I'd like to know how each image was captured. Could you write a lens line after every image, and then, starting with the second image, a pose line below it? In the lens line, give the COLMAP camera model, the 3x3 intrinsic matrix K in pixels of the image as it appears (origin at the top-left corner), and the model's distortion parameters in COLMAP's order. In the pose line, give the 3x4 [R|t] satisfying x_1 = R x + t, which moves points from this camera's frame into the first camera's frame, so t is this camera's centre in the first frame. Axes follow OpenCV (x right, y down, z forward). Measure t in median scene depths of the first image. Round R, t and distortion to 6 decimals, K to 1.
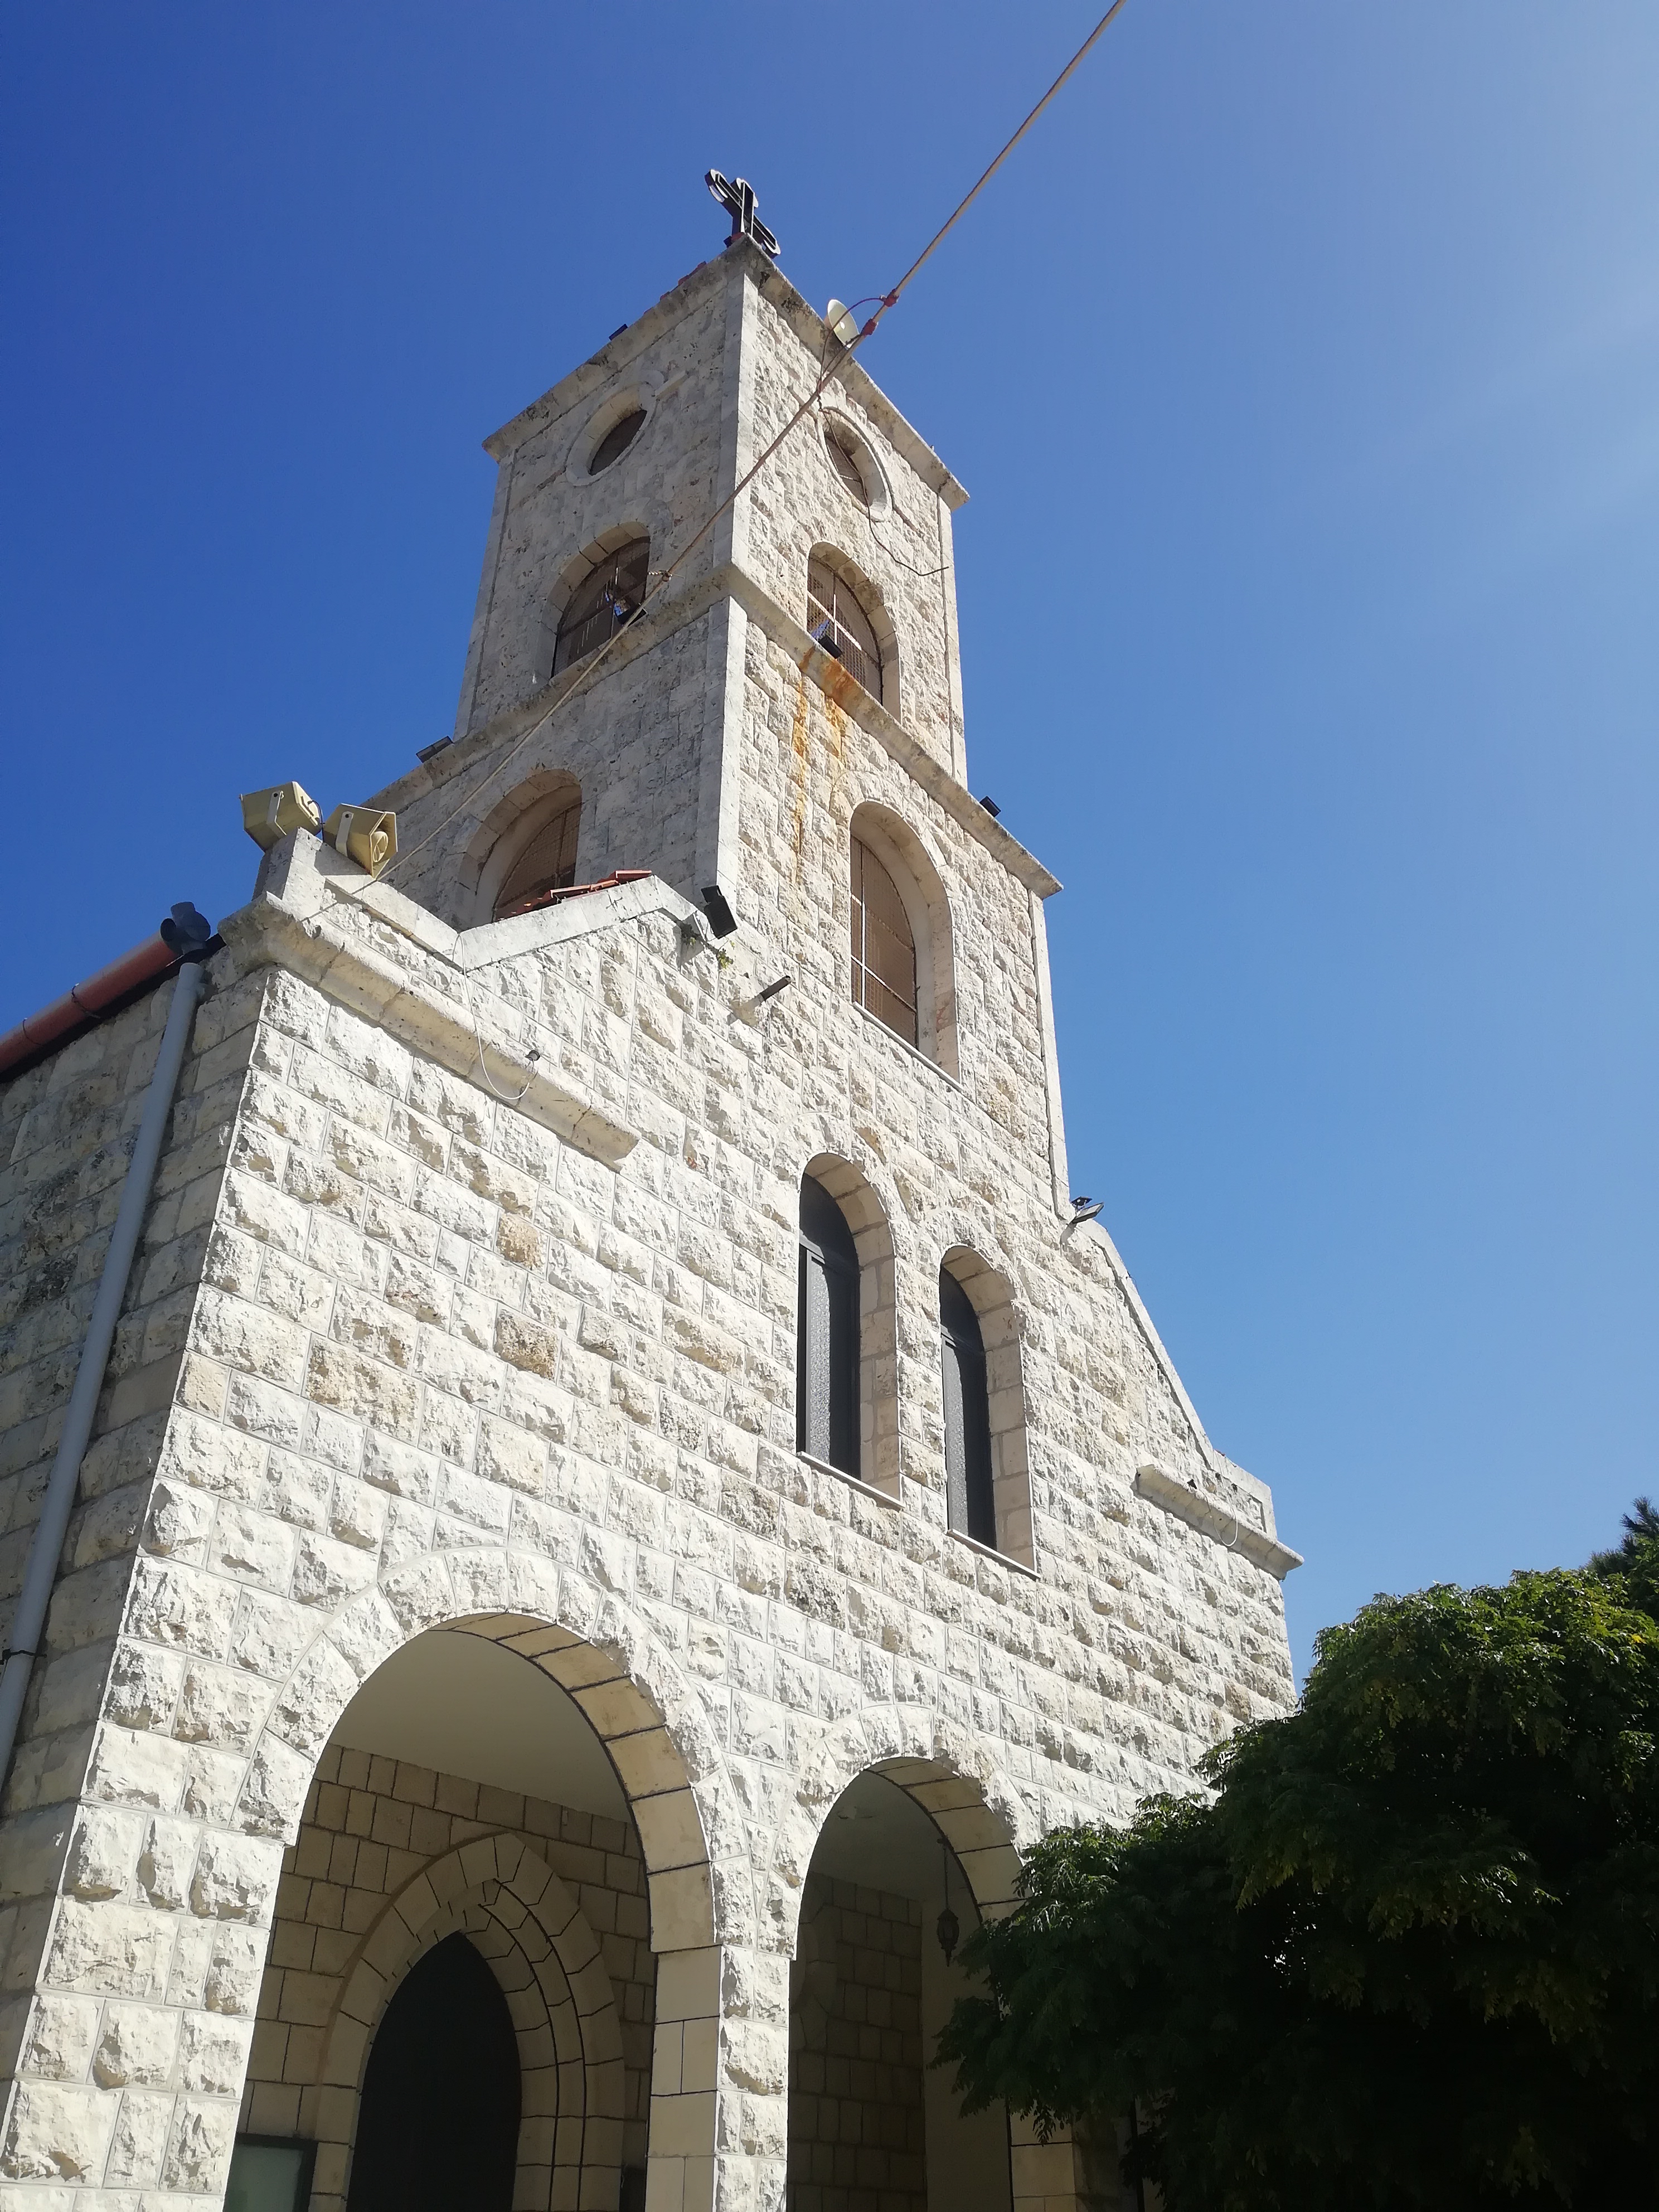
lens RADIAL K [[1786.1, 0, 829.5], [0, 1786.1, 1106.0], [0, 0, 1]] dist [-0.004138, 0.045999]
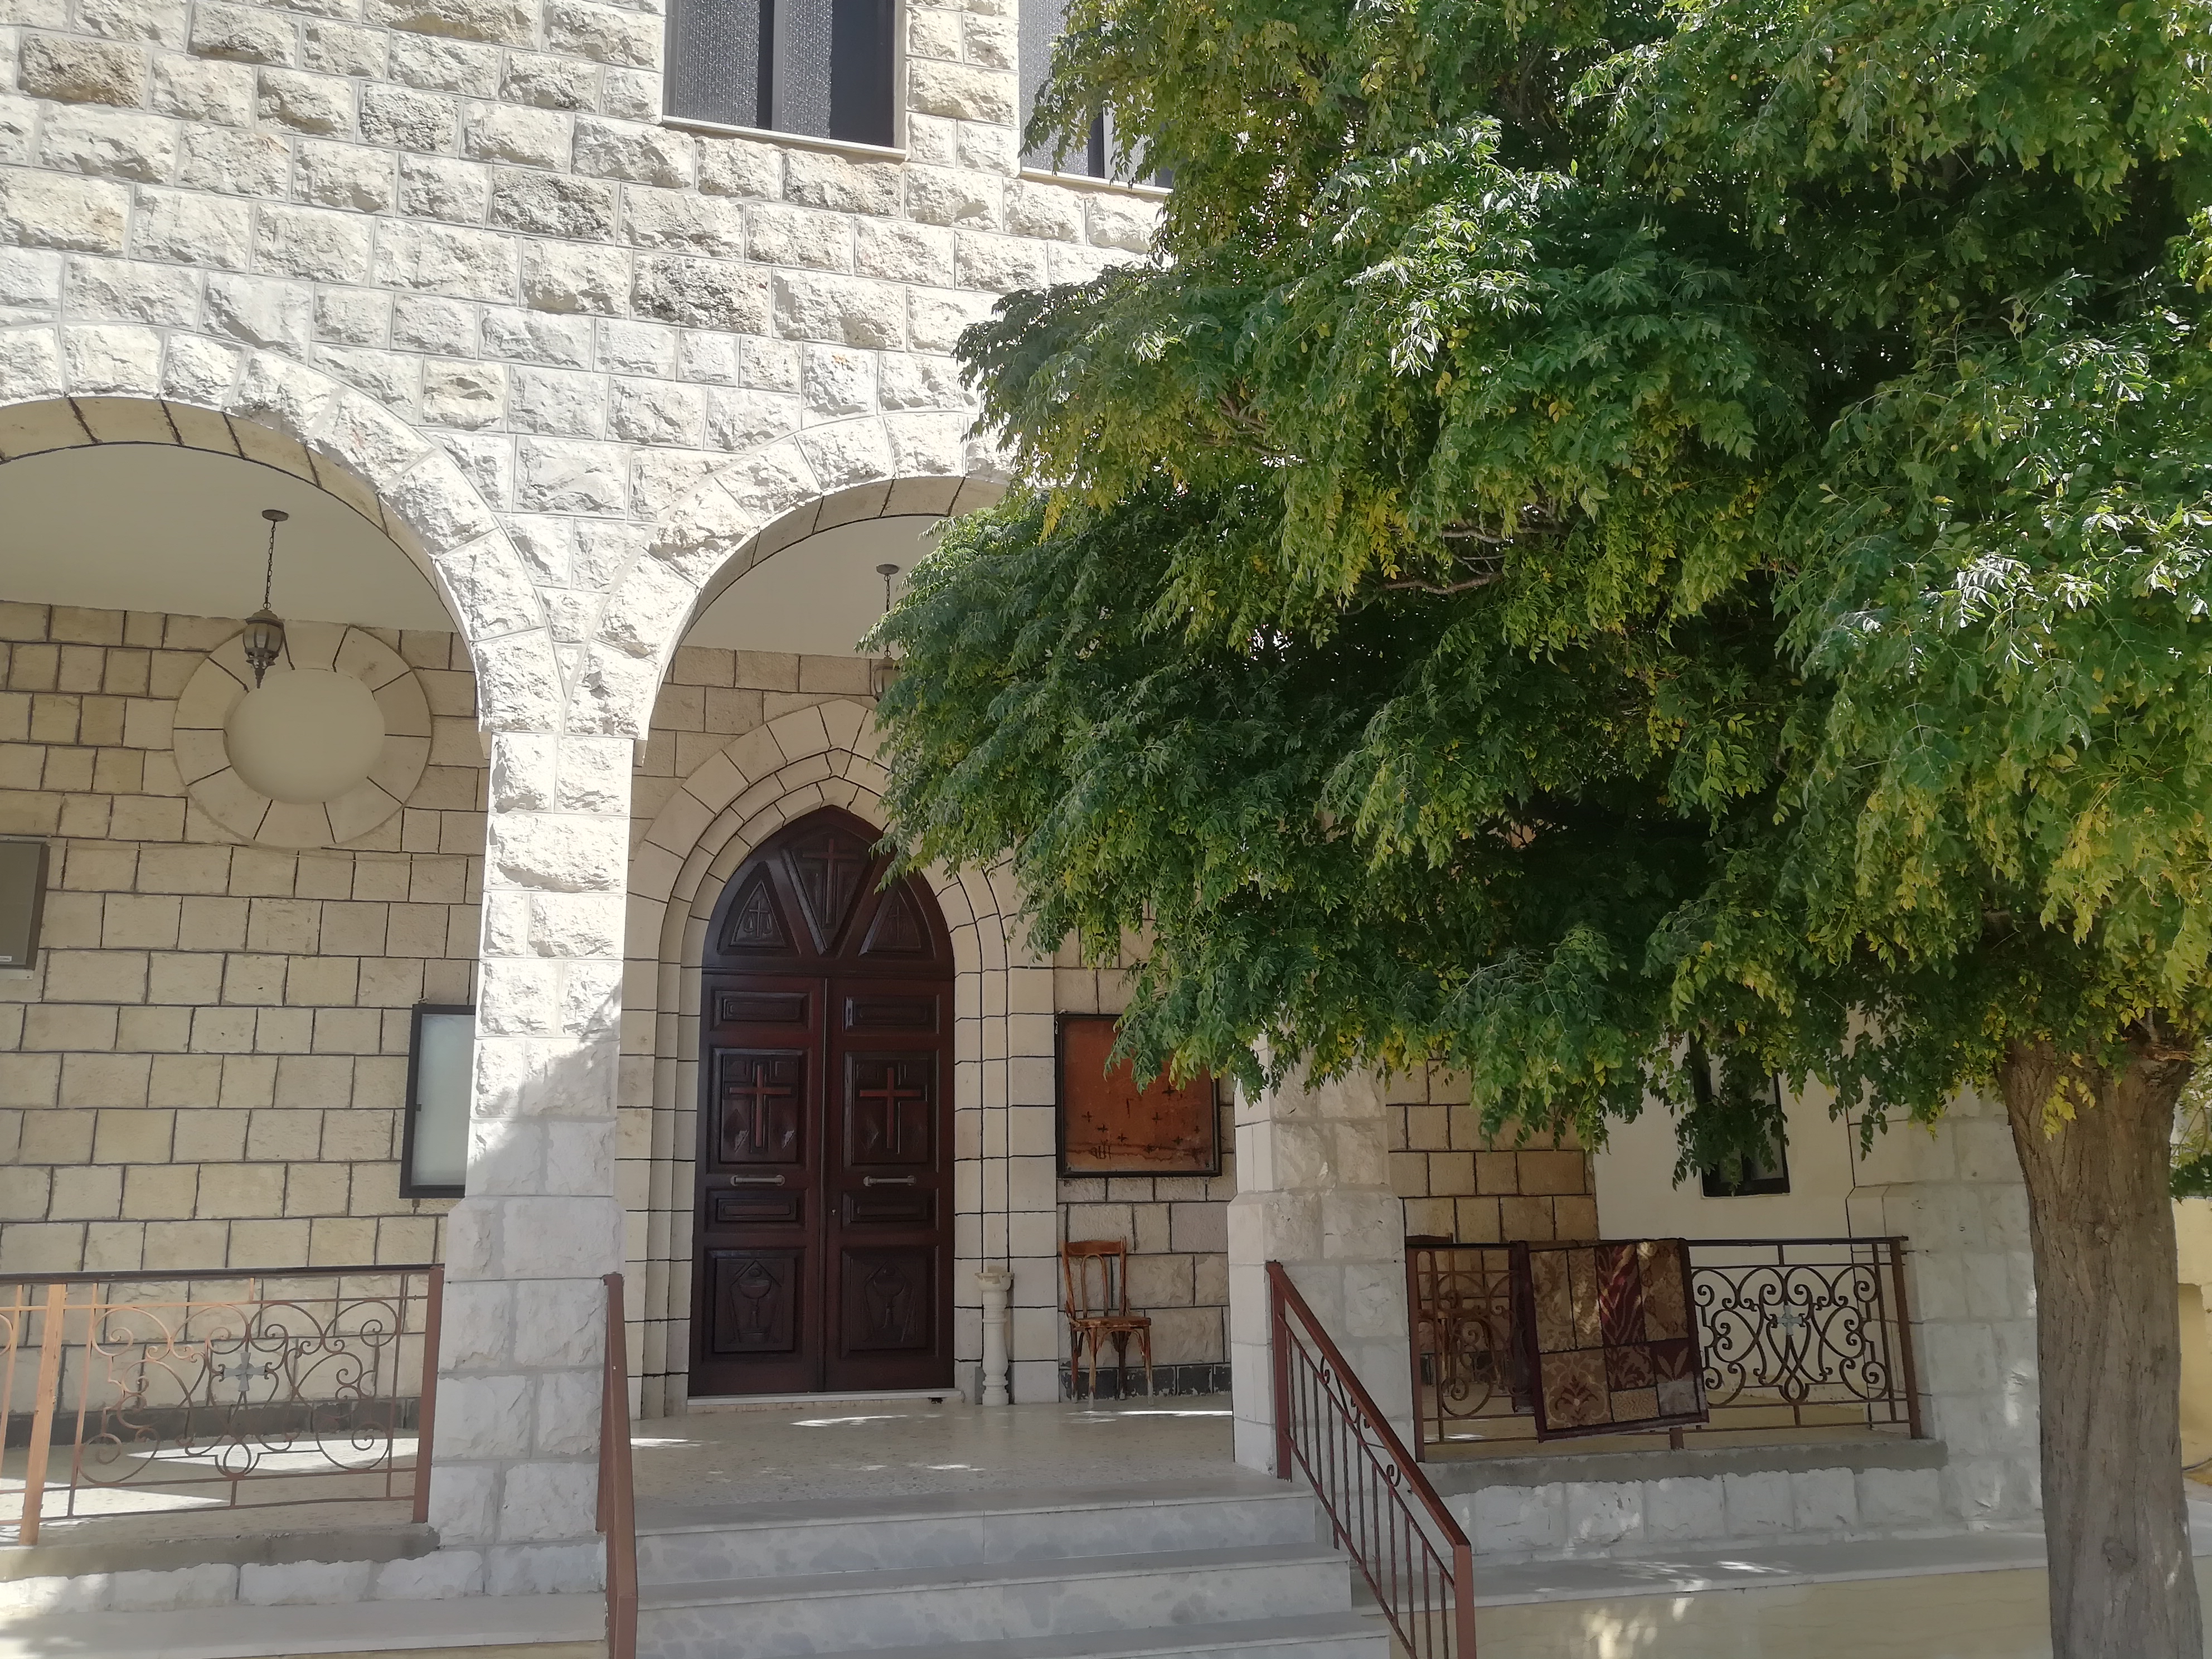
lens RADIAL K [[1786.1, 0, 1104.8], [0, 1786.1, 785.7], [0, 0, 1]] dist [-0.004138, 0.045999]
pose [[0.805321, -0.155965, -0.571955, 0.548163], [0.351477, 0.902538, 0.248774, 0.353509], [0.477411, -0.401372, 0.781652, 0.458611]]
